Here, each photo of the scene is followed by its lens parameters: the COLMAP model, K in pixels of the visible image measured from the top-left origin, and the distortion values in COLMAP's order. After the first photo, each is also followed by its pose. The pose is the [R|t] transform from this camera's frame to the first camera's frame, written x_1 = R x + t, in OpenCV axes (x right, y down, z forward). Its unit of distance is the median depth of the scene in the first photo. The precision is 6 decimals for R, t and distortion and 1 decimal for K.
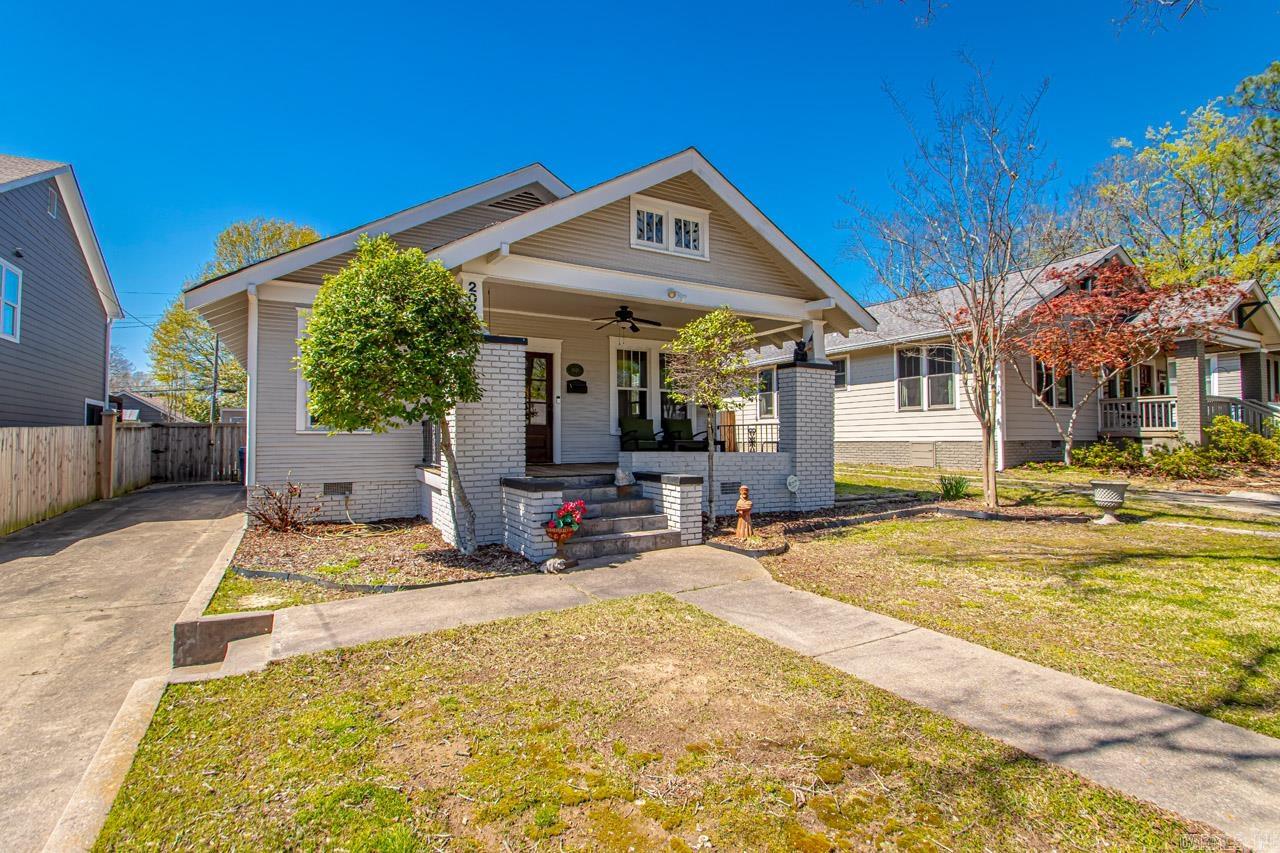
lens RADIAL K [[606.0, 0, 638.5], [0, 606.0, 456.6], [0, 0, 1]] dist [0.010425, -0.019542]
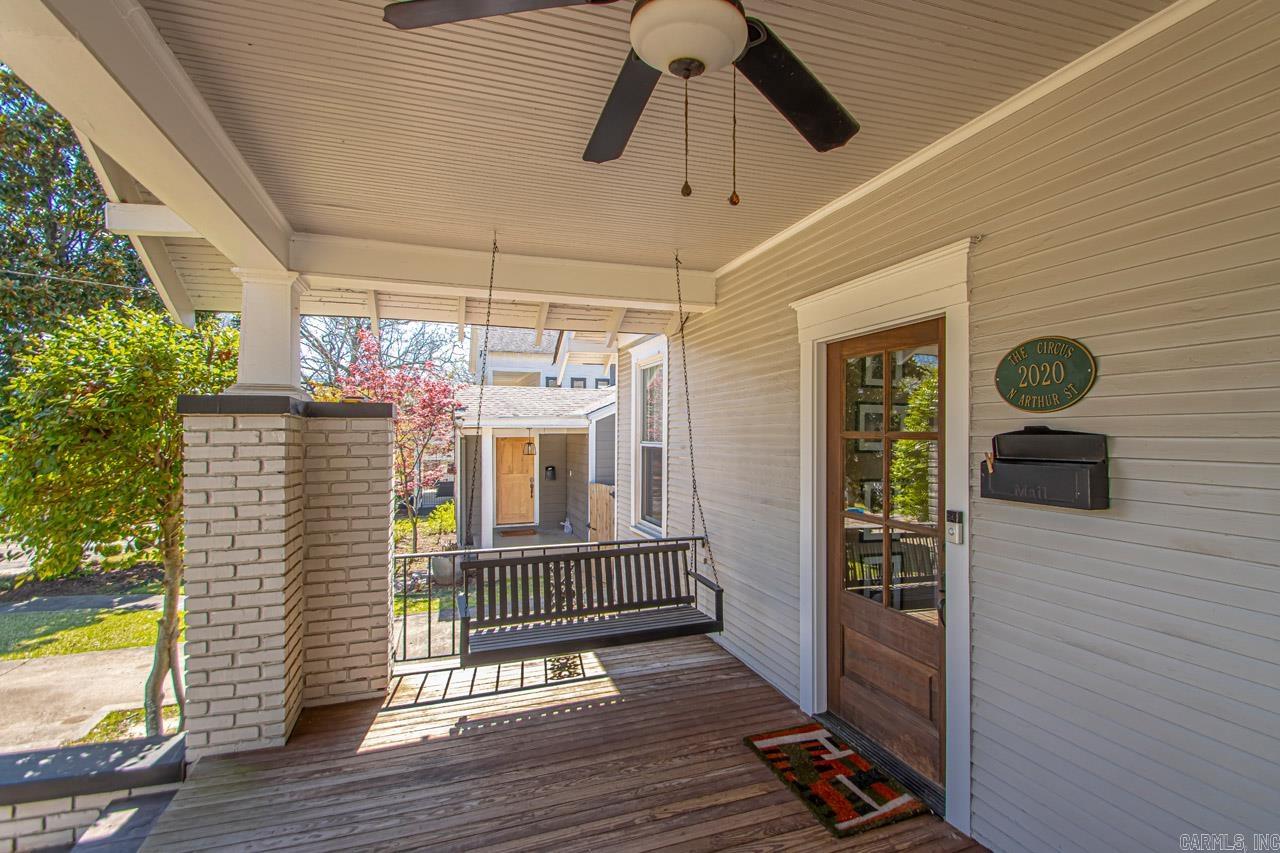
lens RADIAL K [[593.7, 0, 649.2], [0, 593.7, 426.1], [0, 0, 1]] dist [0.016255, -0.017836]
pose [[-0.189366, -0.000538, -0.981906, 0.120429], [-0.022224, 0.999746, 0.003738, -0.163281], [0.981655, 0.022530, -0.189330, 1.197950]]
